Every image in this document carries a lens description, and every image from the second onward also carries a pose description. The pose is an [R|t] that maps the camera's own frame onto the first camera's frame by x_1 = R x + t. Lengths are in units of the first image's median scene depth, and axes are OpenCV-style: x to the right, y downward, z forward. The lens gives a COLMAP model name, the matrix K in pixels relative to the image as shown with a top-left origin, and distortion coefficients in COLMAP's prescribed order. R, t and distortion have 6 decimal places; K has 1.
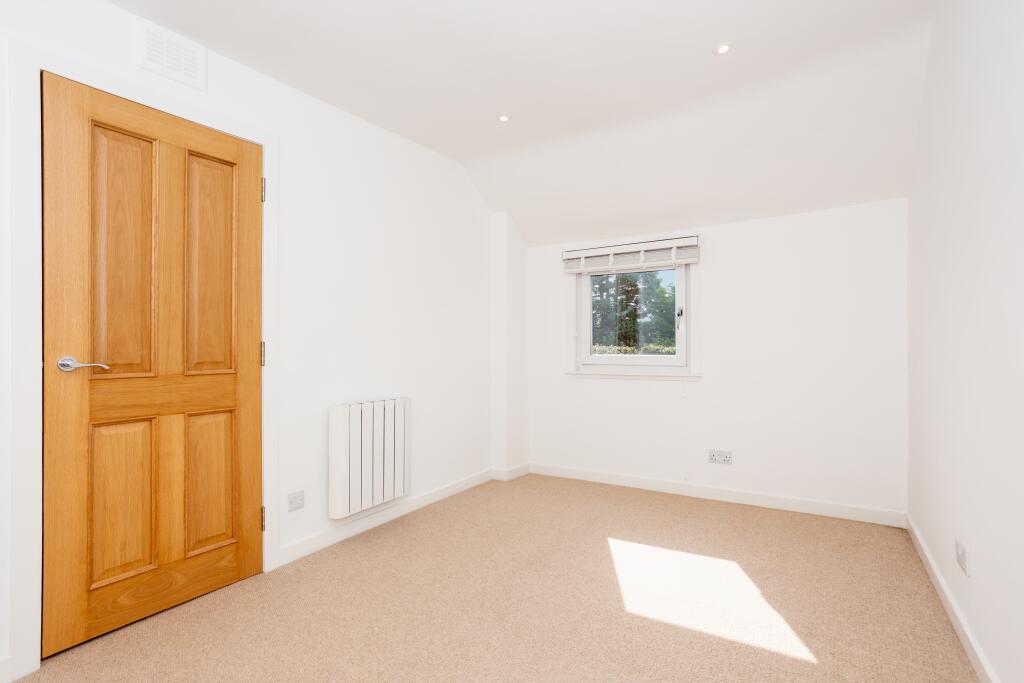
lens RADIAL K [[502.4, 0, 512.0], [0, 502.4, 341.5], [0, 0, 1]] dist [-0.003411, 0.000295]
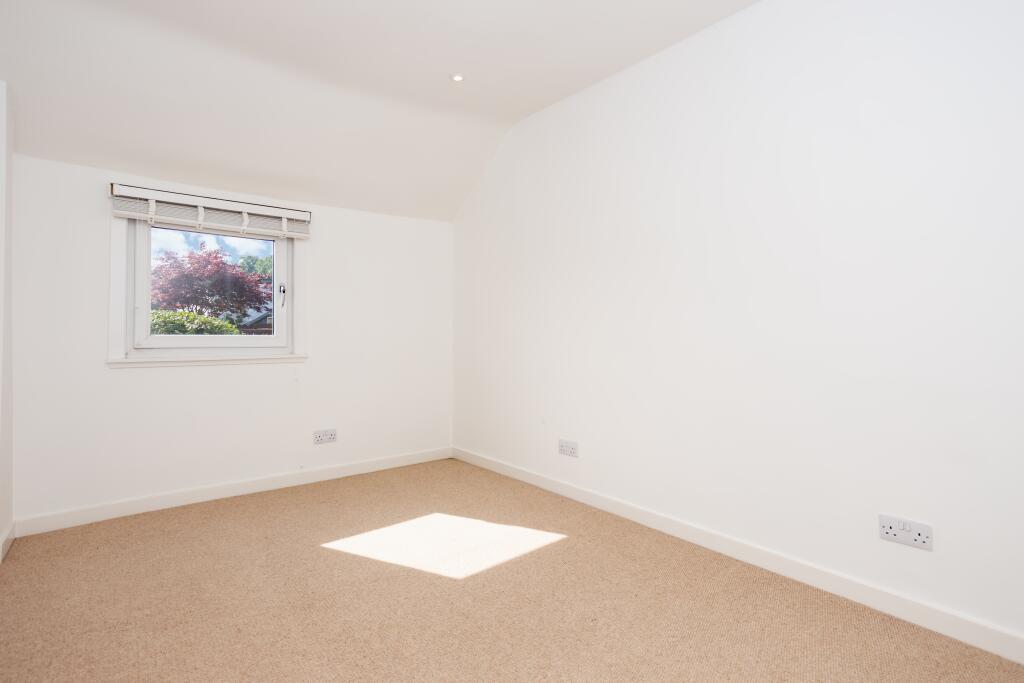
lens RADIAL K [[504.8, 0, 511.9], [0, 504.8, 306.4], [0, 0, 1]] dist [-0.021490, 0.000114]
pose [[0.293291, 0.052875, 0.954560, -0.437464], [-0.018293, 0.998597, -0.049694, 0.013276], [-0.955848, -0.002887, 0.293847, 0.340095]]
